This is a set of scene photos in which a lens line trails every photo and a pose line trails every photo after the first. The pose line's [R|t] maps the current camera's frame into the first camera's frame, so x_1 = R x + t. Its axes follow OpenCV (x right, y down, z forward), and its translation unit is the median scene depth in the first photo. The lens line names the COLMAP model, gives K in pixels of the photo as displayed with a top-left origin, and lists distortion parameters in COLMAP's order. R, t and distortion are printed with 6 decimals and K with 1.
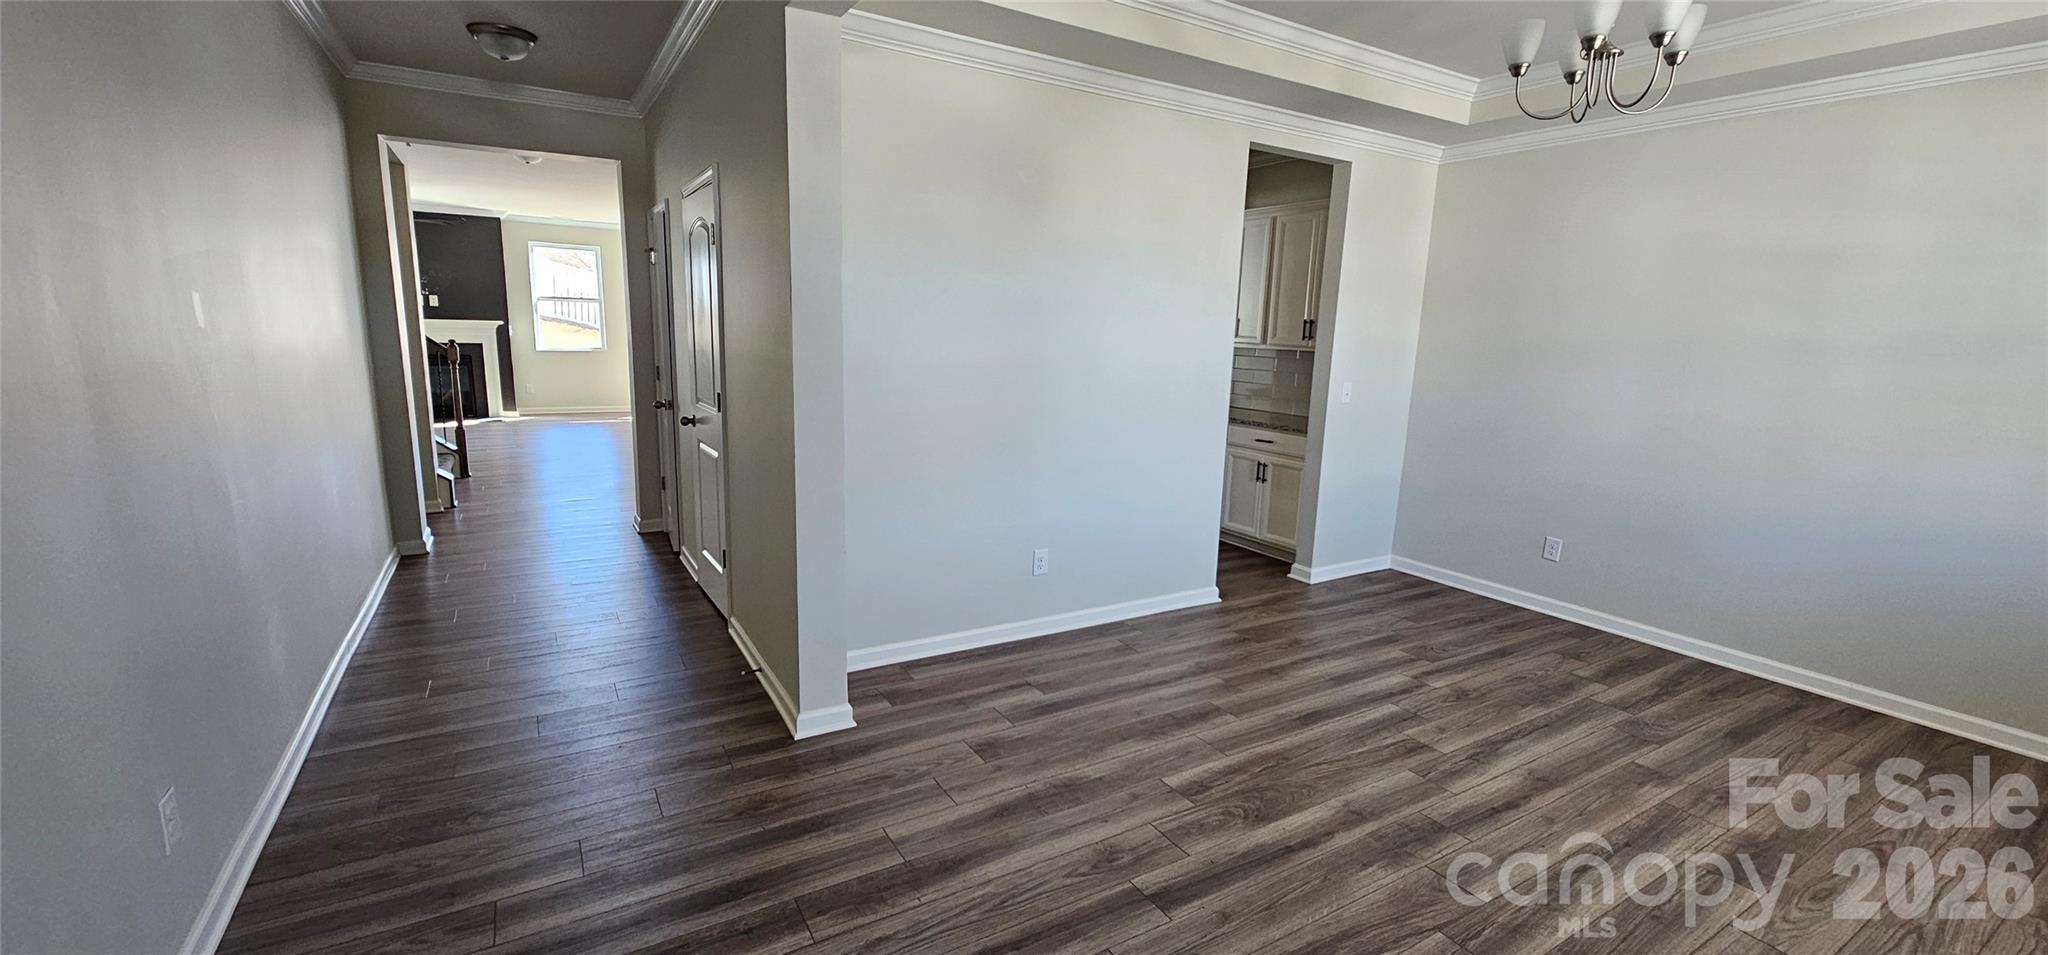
lens RADIAL K [[837.7, 0, 1026.7], [0, 837.7, 484.3], [0, 0, 1]] dist [-0.004666, -0.000146]
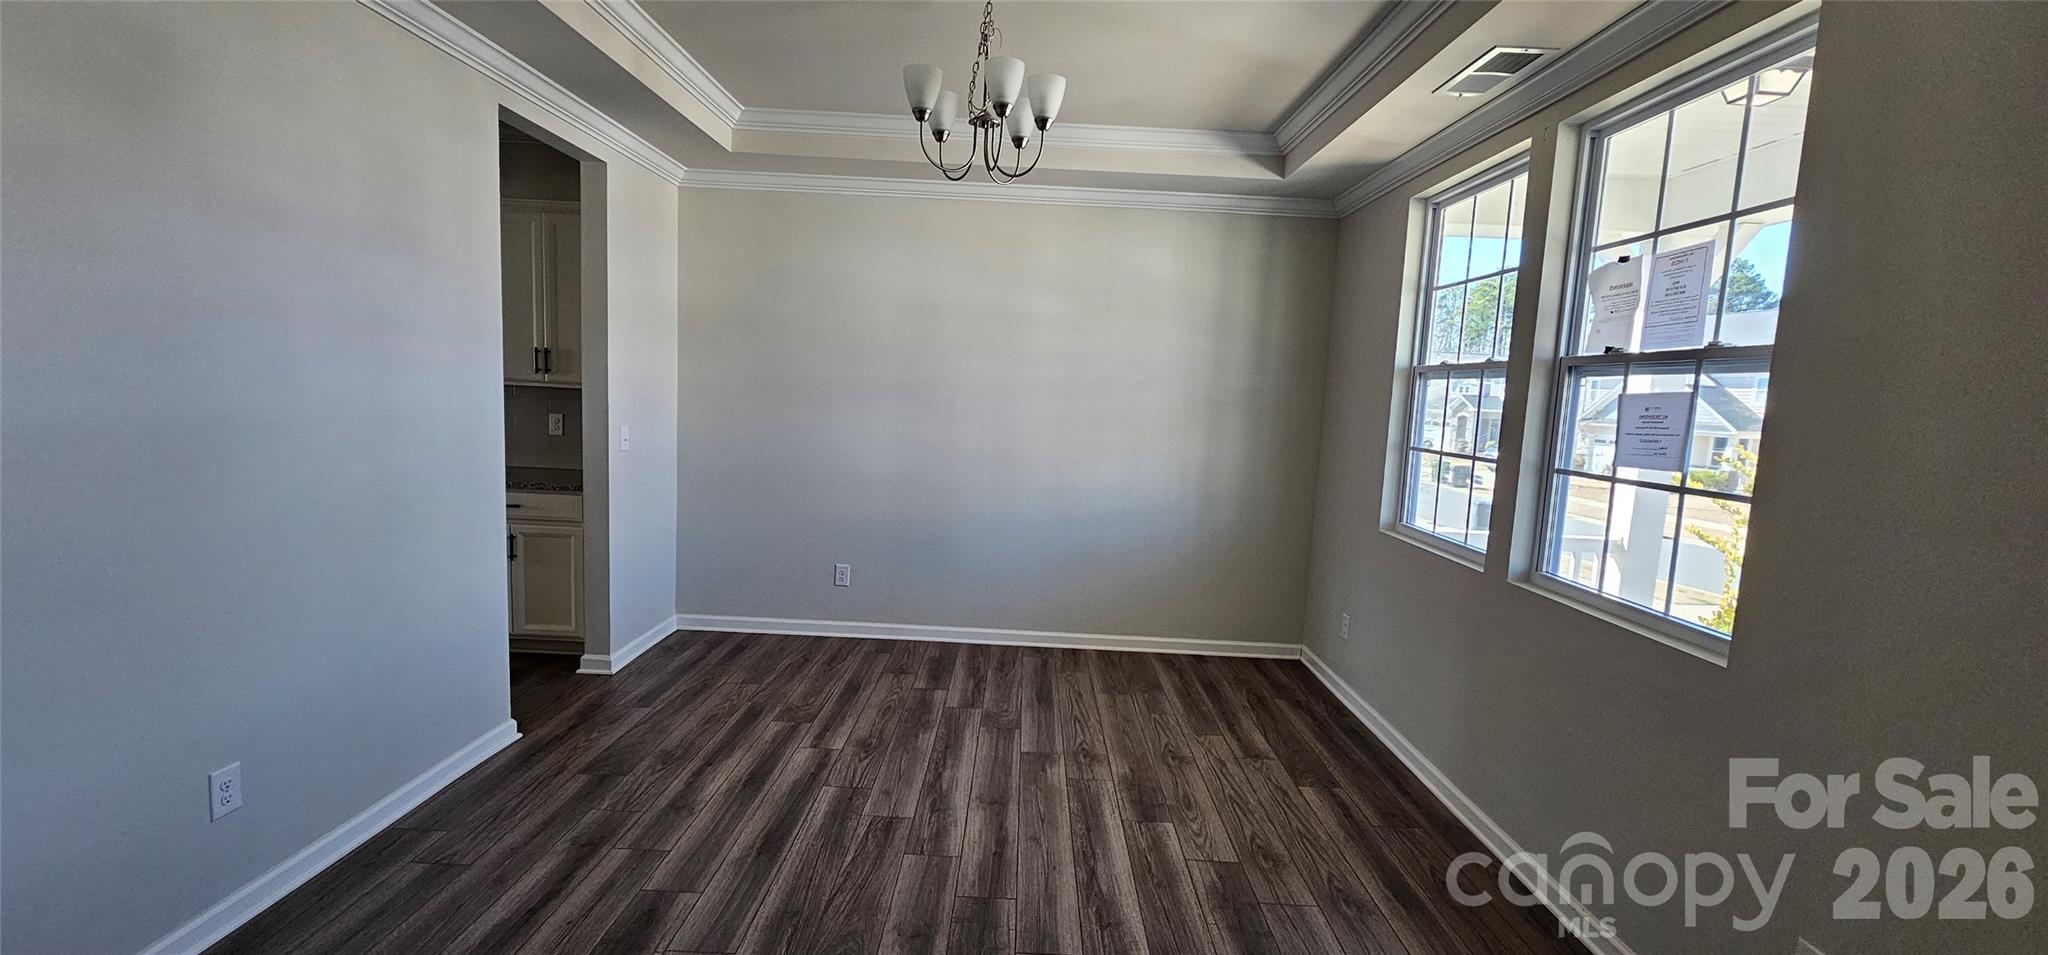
lens RADIAL K [[837.7, 0, 1027.1], [0, 837.7, 475.9], [0, 0, 1]] dist [-0.004666, -0.000146]
pose [[0.516665, -0.095050, 0.850895, -0.154124], [0.127546, 0.991274, 0.033285, -0.058433], [-0.846634, 0.091331, 0.524280, 0.272877]]
